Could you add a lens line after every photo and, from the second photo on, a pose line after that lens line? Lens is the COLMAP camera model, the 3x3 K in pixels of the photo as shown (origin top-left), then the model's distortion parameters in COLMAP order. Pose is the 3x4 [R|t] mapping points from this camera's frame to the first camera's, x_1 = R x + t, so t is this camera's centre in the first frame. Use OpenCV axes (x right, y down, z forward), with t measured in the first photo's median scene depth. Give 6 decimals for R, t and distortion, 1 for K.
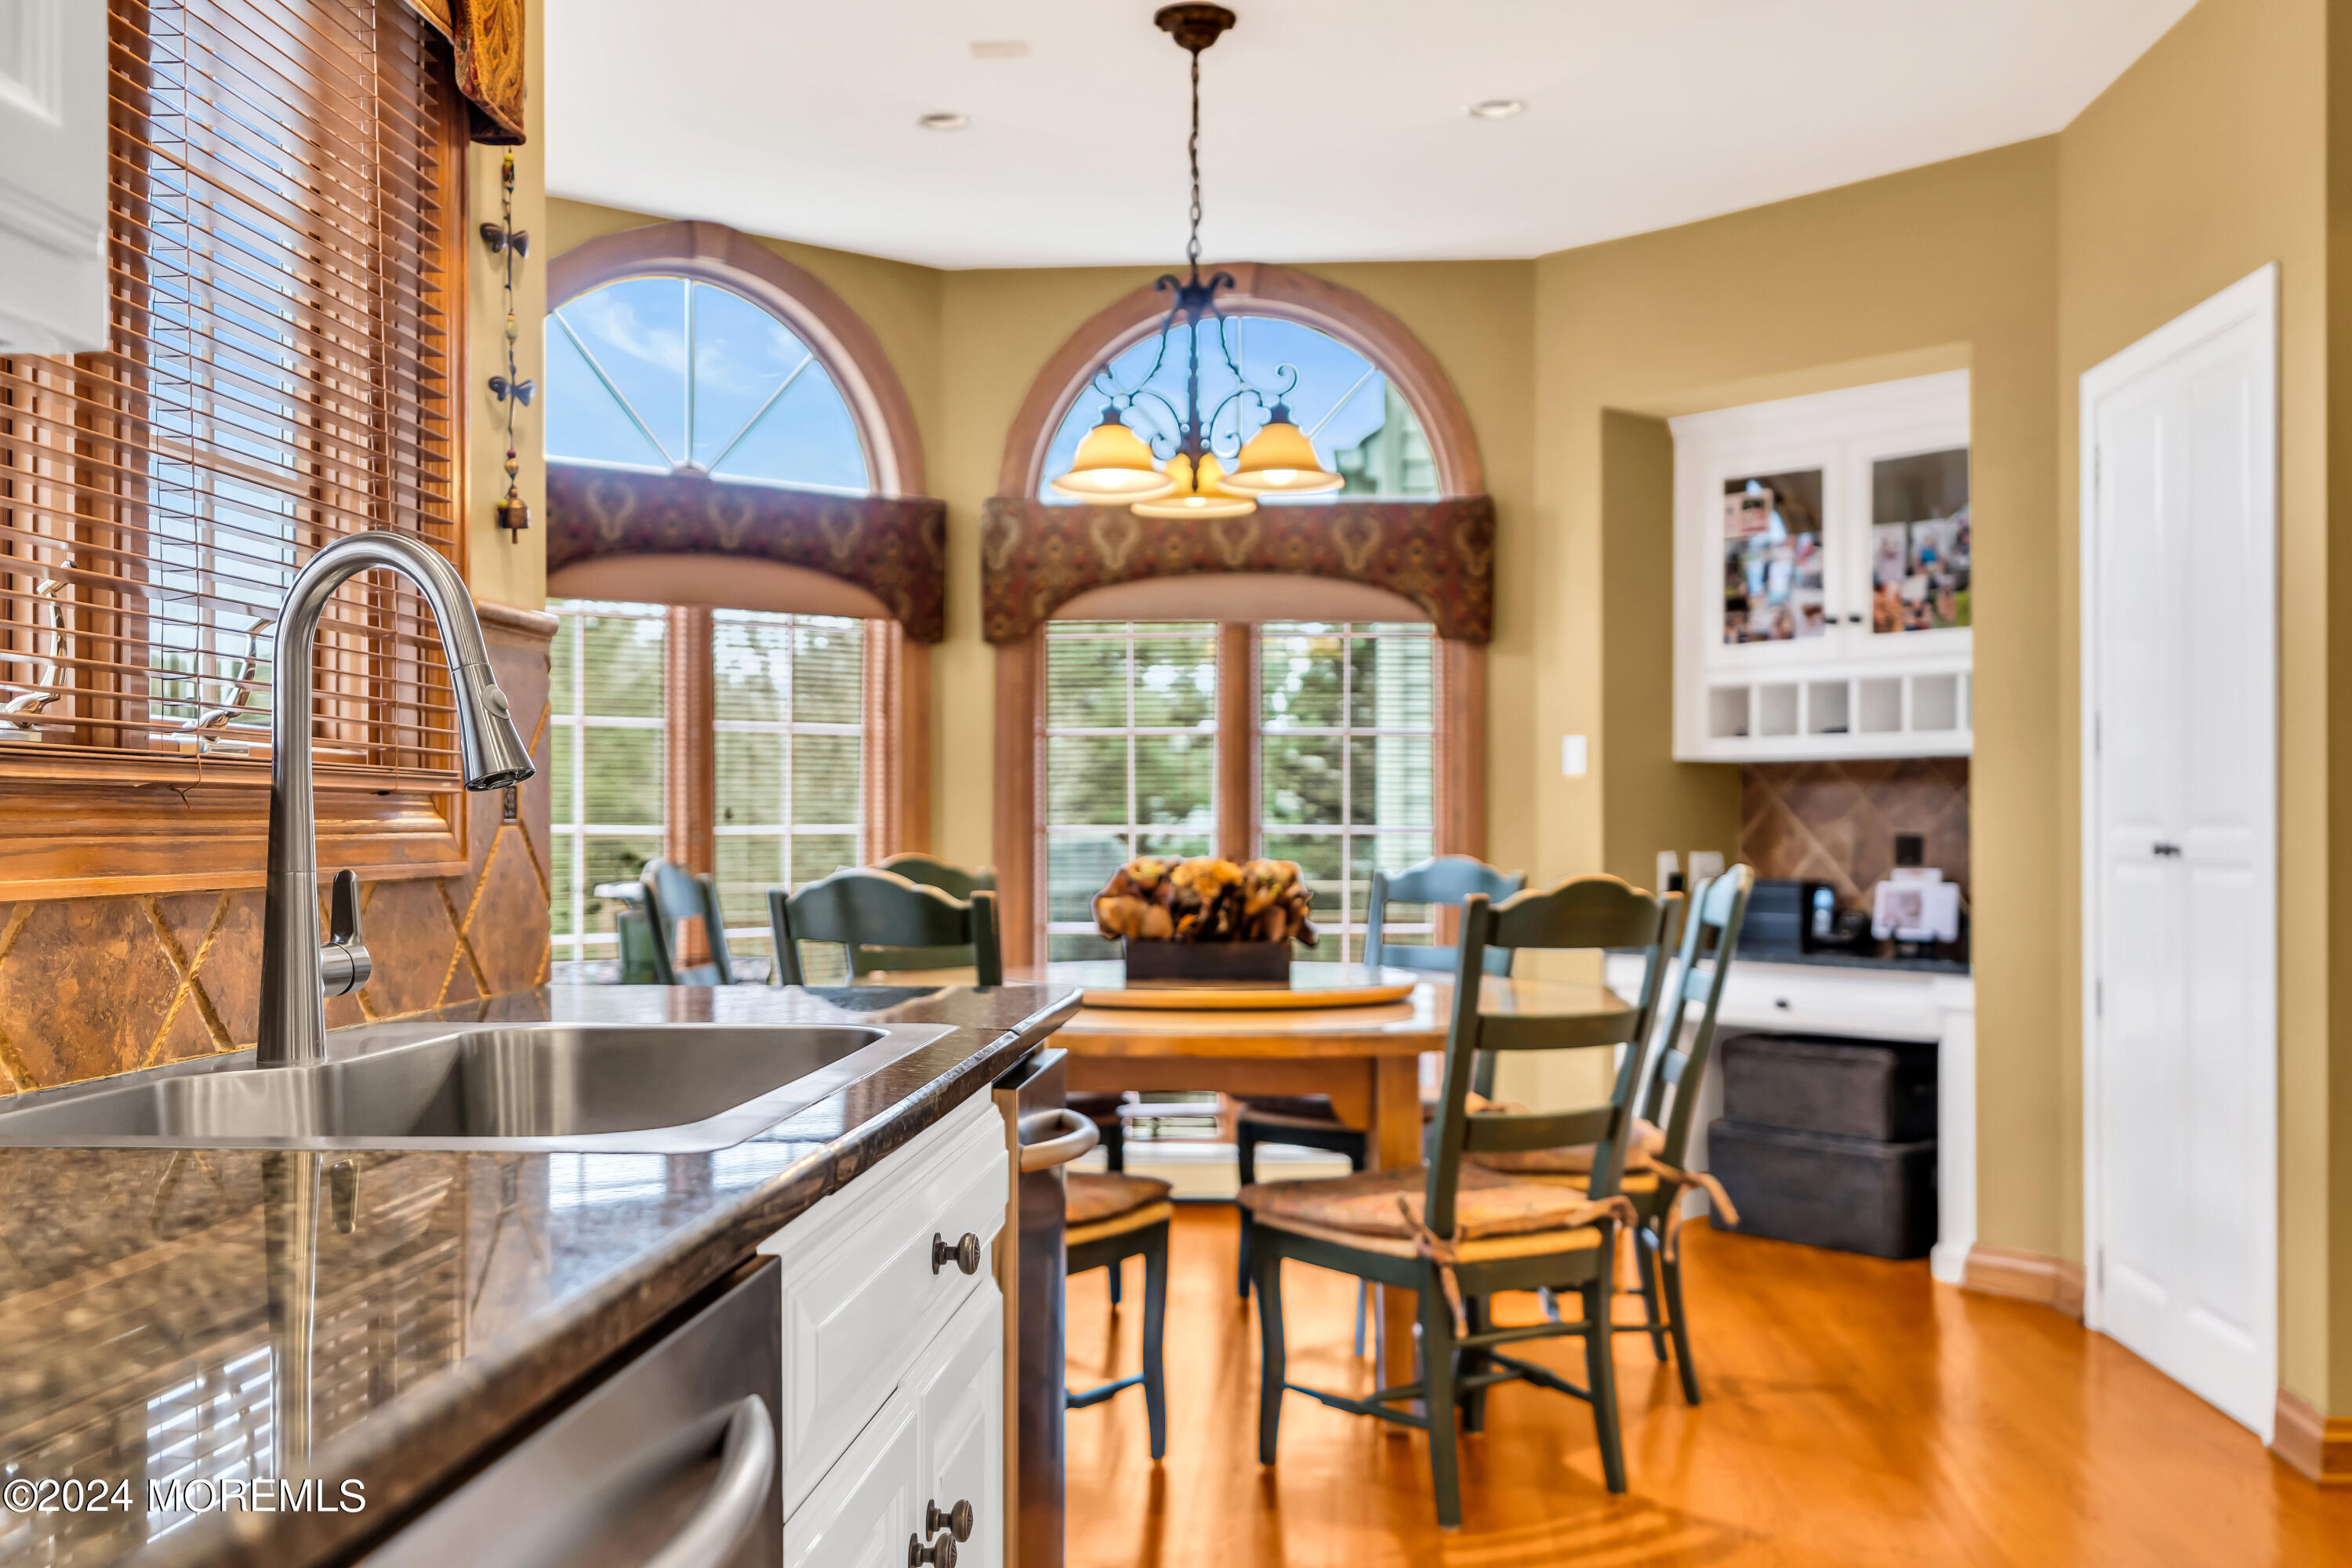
lens RADIAL K [[2118.8, 0, 1176.0], [0, 2118.8, 784.0], [0, 0, 1]] dist [-0.167117, -0.004559]
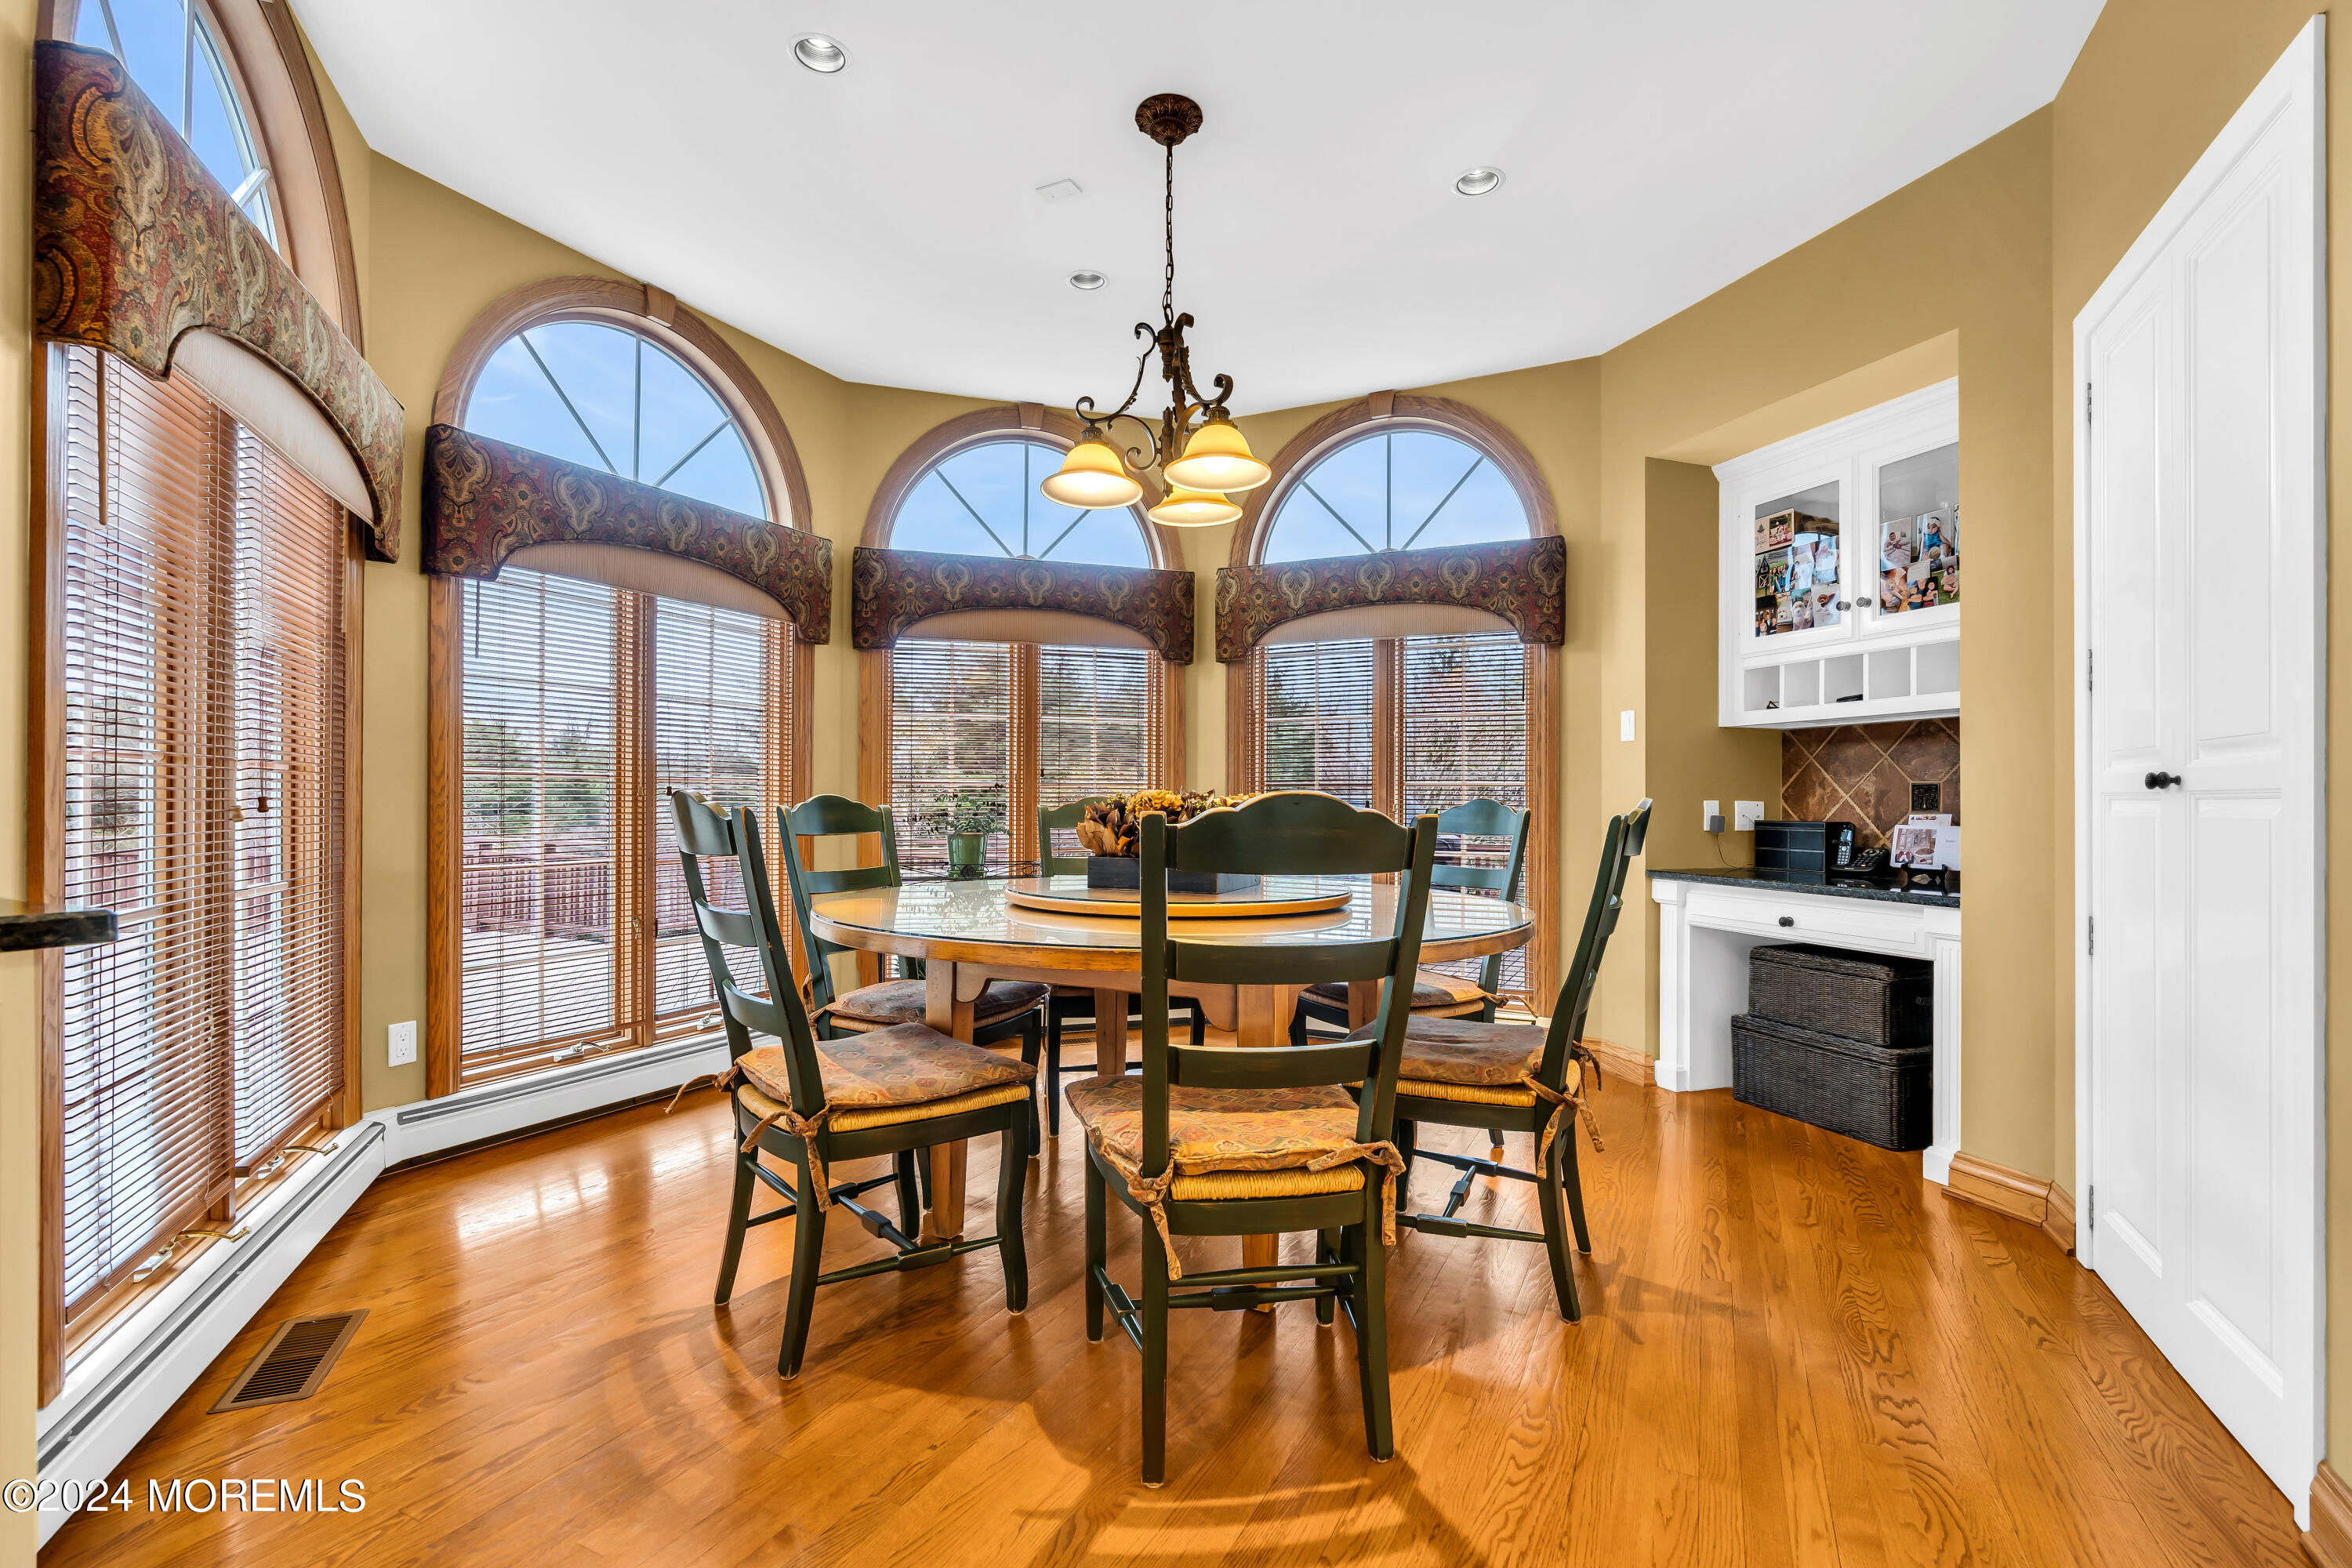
lens RADIAL K [[1024.0, 0, 1175.9], [0, 1024.0, 795.6], [0, 0, 1]] dist [-0.055080, 0.000048]
pose [[0.927483, 0.000540, -0.373864, 0.168088], [0.005753, 0.999860, 0.015716, 0.019825], [0.373820, -0.016727, 0.927350, 0.309133]]
